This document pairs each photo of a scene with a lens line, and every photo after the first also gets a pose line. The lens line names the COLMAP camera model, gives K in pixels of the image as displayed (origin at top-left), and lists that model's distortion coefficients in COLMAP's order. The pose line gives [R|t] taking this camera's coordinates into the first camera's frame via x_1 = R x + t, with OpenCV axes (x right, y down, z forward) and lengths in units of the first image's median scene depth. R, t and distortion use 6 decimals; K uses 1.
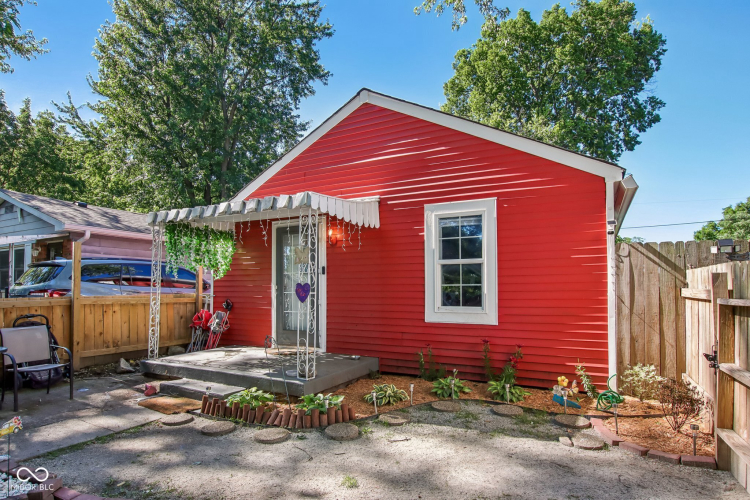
lens RADIAL K [[413.9, 0, 375.7], [0, 413.9, 279.2], [0, 0, 1]] dist [0.002701, 0.000611]
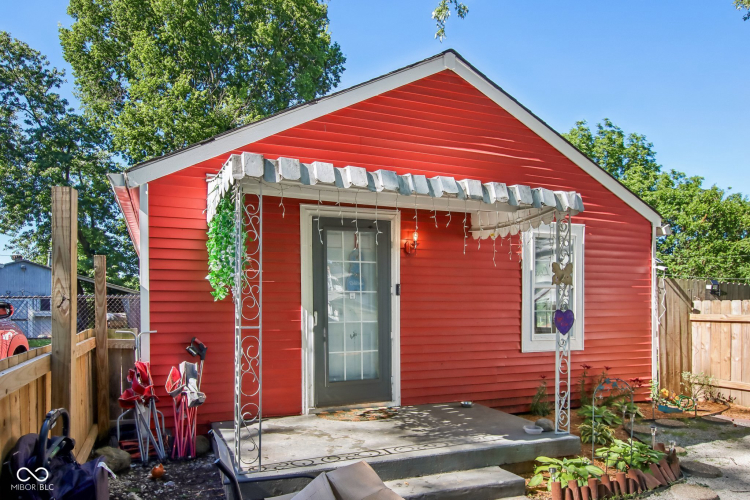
lens RADIAL K [[529.4, 0, 384.8], [0, 529.4, 311.5], [0, 0, 1]] dist [0.042945, 0.000334]
pose [[0.618672, -0.001928, 0.785647, -0.864248], [-0.015788, 0.999765, 0.014887, 0.002890], [-0.785491, -0.021614, 0.618495, 0.478409]]
